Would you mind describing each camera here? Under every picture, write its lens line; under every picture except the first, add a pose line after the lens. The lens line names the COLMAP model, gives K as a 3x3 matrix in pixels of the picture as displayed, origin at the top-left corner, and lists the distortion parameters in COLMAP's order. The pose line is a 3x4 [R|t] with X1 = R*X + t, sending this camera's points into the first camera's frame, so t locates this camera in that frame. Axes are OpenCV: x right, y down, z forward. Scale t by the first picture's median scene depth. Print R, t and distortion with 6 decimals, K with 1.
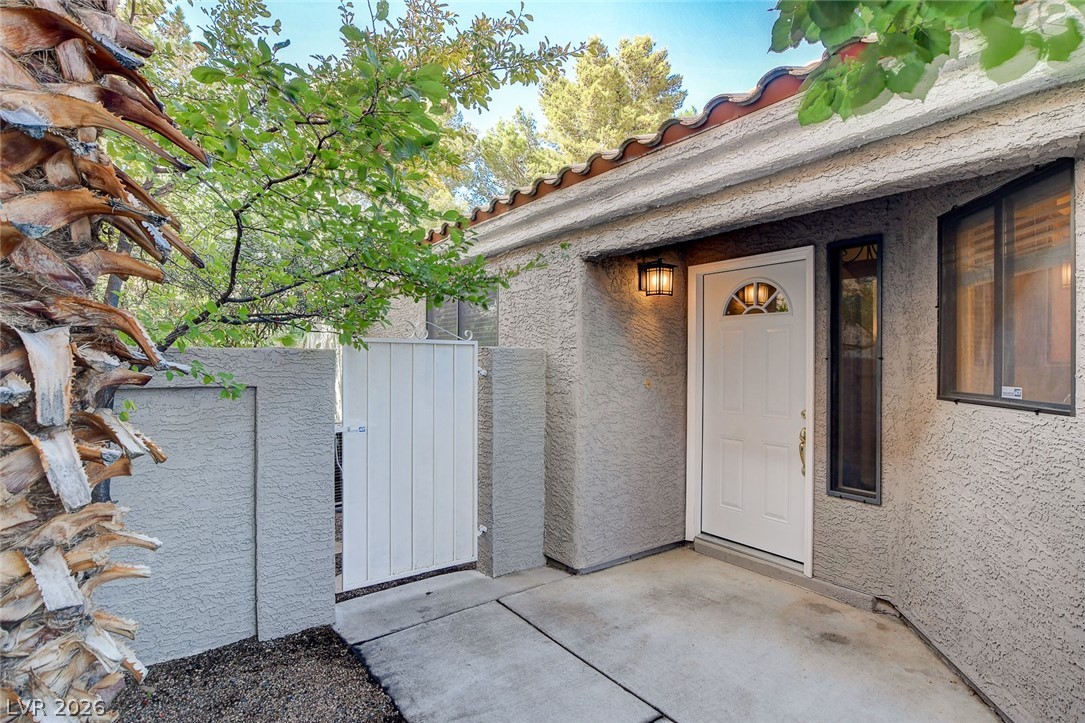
lens RADIAL K [[564.1, 0, 543.0], [0, 564.1, 360.2], [0, 0, 1]] dist [-0.031318, -0.001057]
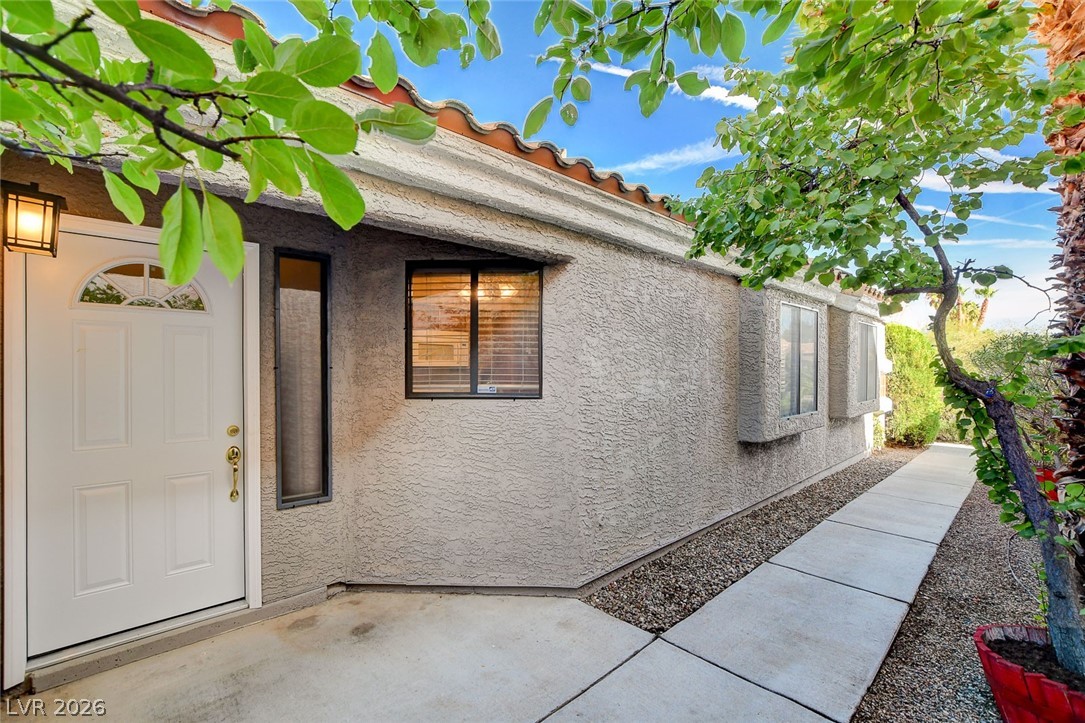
lens RADIAL K [[485.6, 0, 540.4], [0, 485.6, 367.3], [0, 0, 1]] dist [-0.020283, 0.000049]
pose [[-0.157929, -0.006321, 0.987430, -0.412275], [-0.000117, 0.999980, 0.006383, -0.010242], [-0.987450, 0.000892, -0.157927, 0.748928]]
